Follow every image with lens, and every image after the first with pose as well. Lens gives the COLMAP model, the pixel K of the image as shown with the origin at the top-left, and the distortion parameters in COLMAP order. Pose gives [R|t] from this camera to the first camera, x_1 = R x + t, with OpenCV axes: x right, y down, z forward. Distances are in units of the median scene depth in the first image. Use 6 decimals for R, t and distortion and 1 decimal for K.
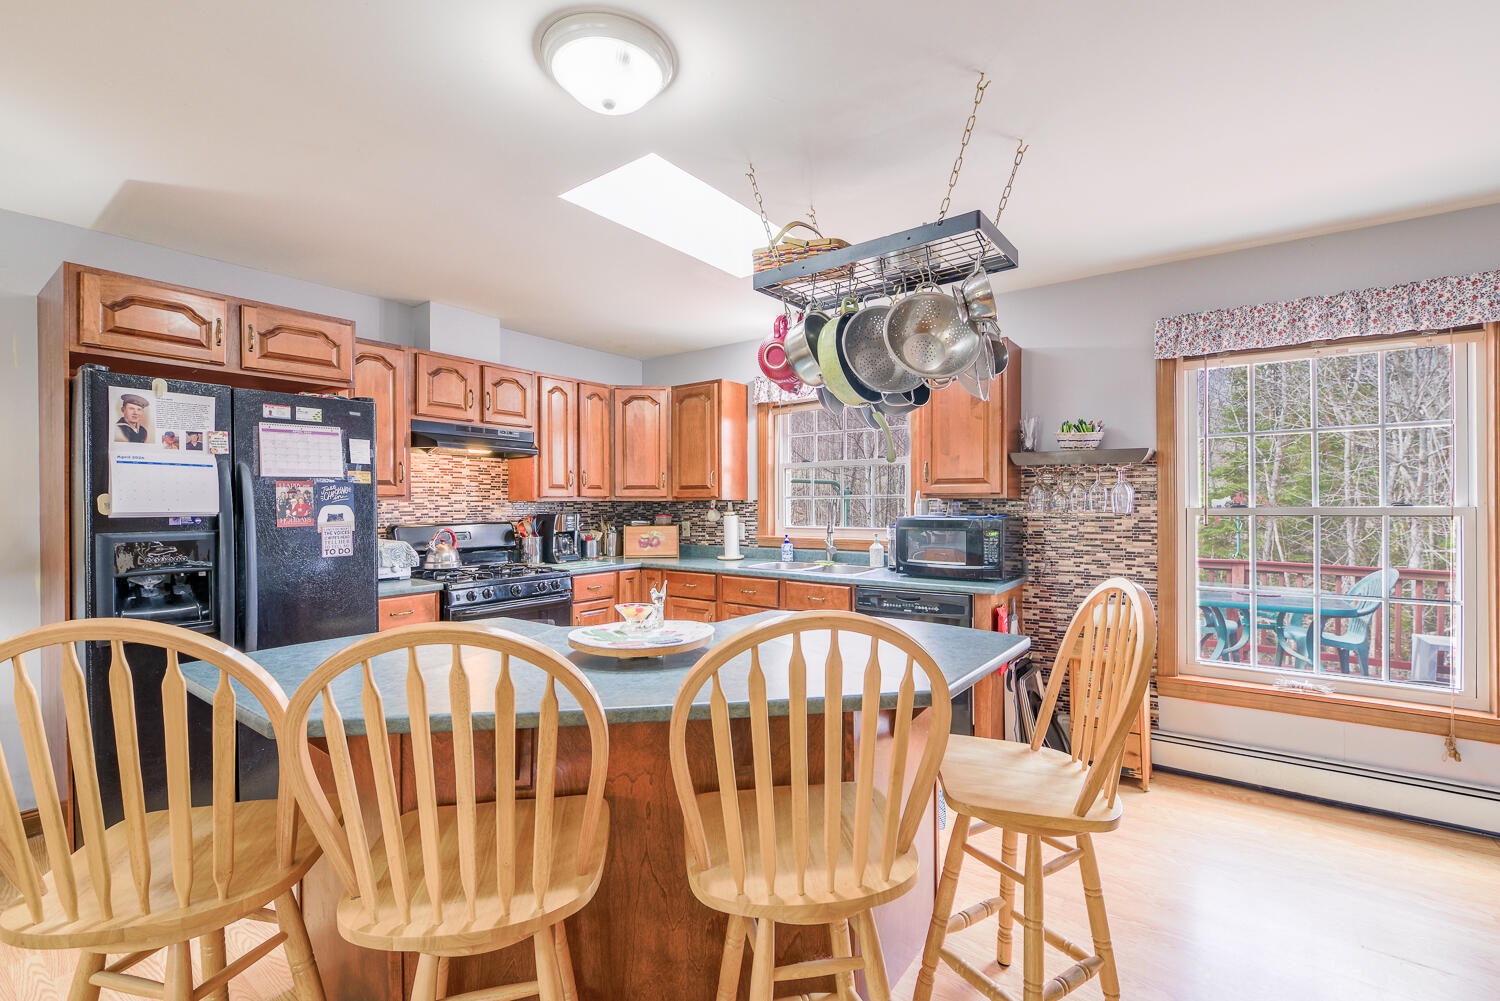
lens RADIAL K [[650.0, 0, 745.2], [0, 650.0, 506.4], [0, 0, 1]] dist [-0.009016, -0.000196]
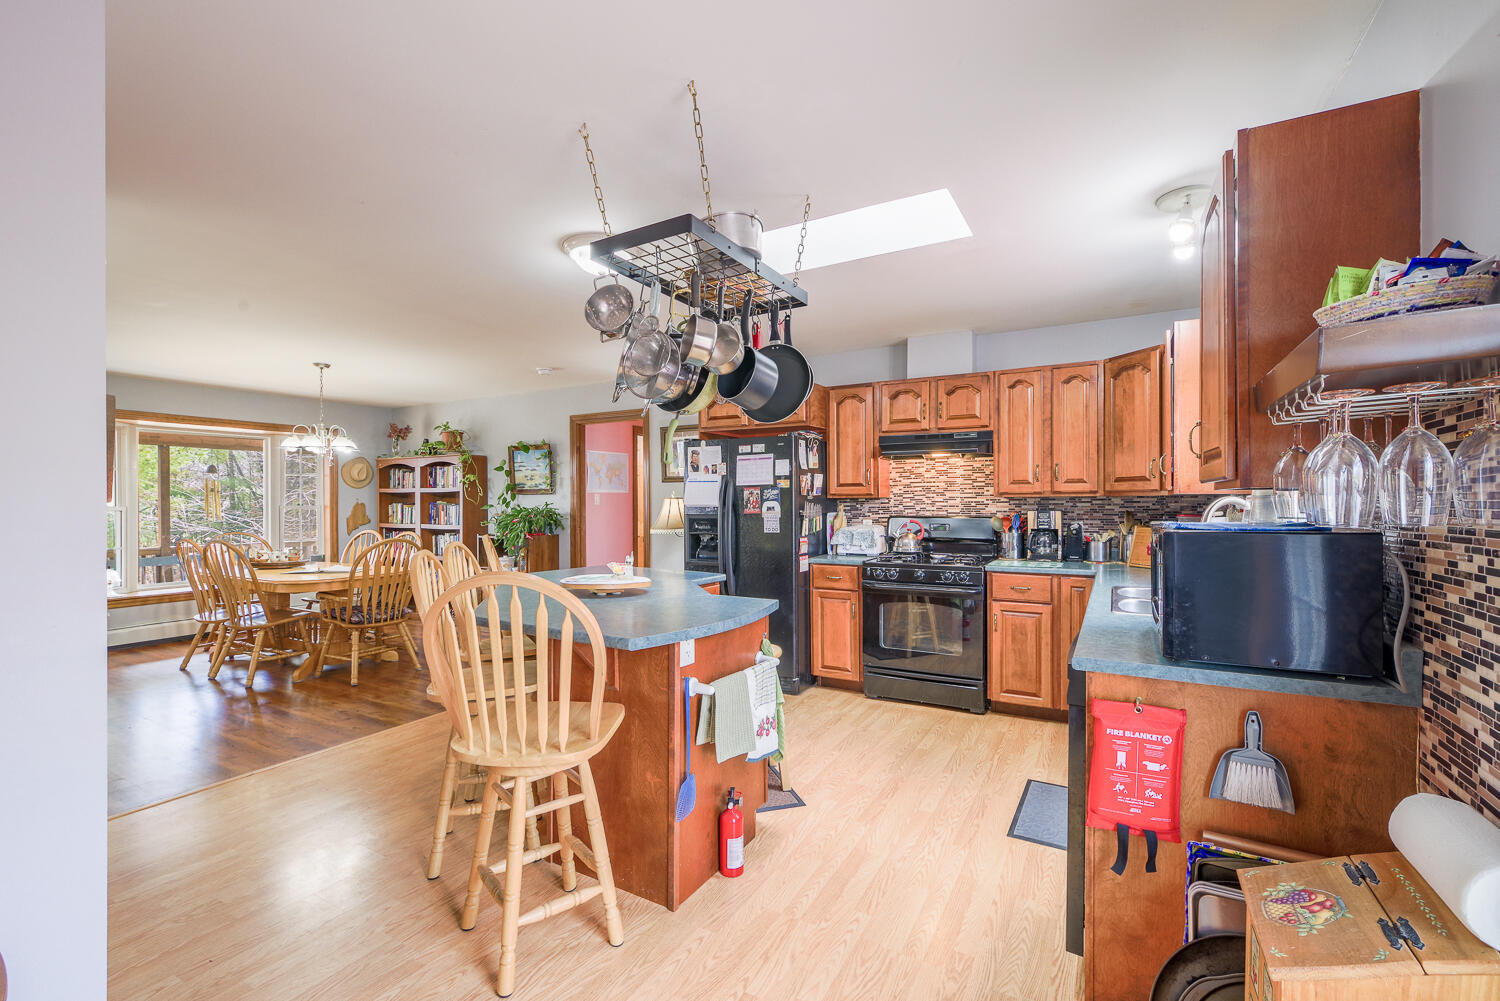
lens RADIAL K [[650.0, 0, 748.0], [0, 650.0, 502.8], [0, 0, 1]] dist [-0.009016, -0.000196]
pose [[0.113351, 0.005050, -0.993542, 0.866413], [-0.000694, 0.999987, 0.005004, -0.005531], [0.993555, 0.000122, 0.113353, 0.658357]]
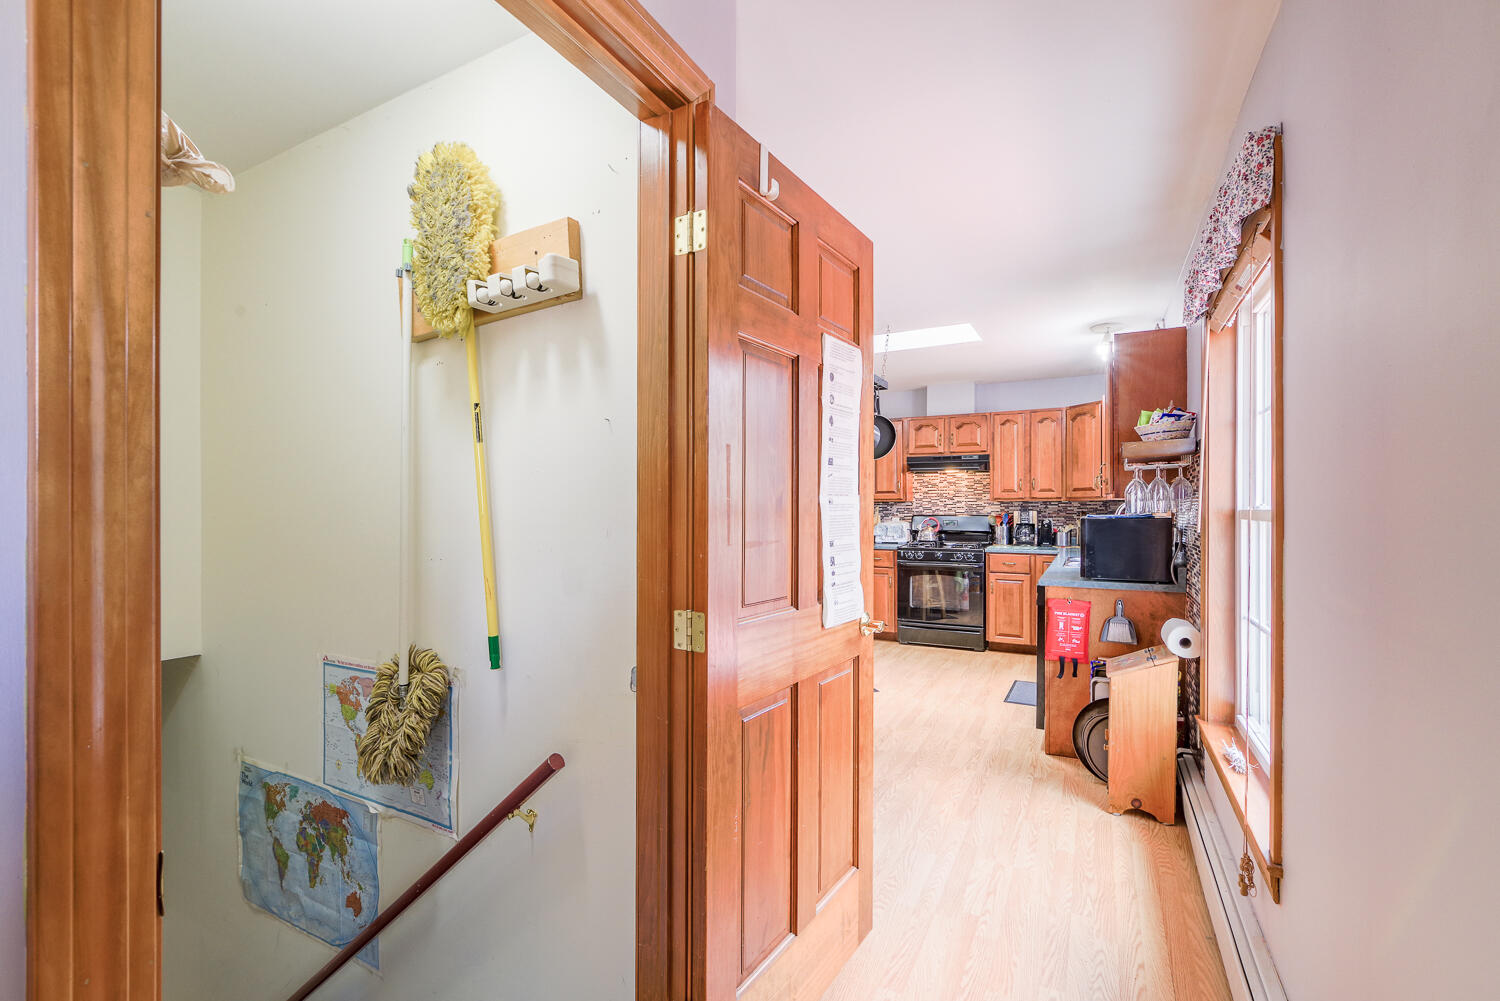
lens RADIAL K [[650.0, 0, 742.2], [0, 650.0, 507.6], [0, 0, 1]] dist [-0.009016, -0.000196]
pose [[0.130823, 0.007843, -0.991375, 1.397350], [-0.001420, 0.999969, 0.007724, -0.005816], [0.991405, 0.000397, 0.130830, 0.337550]]
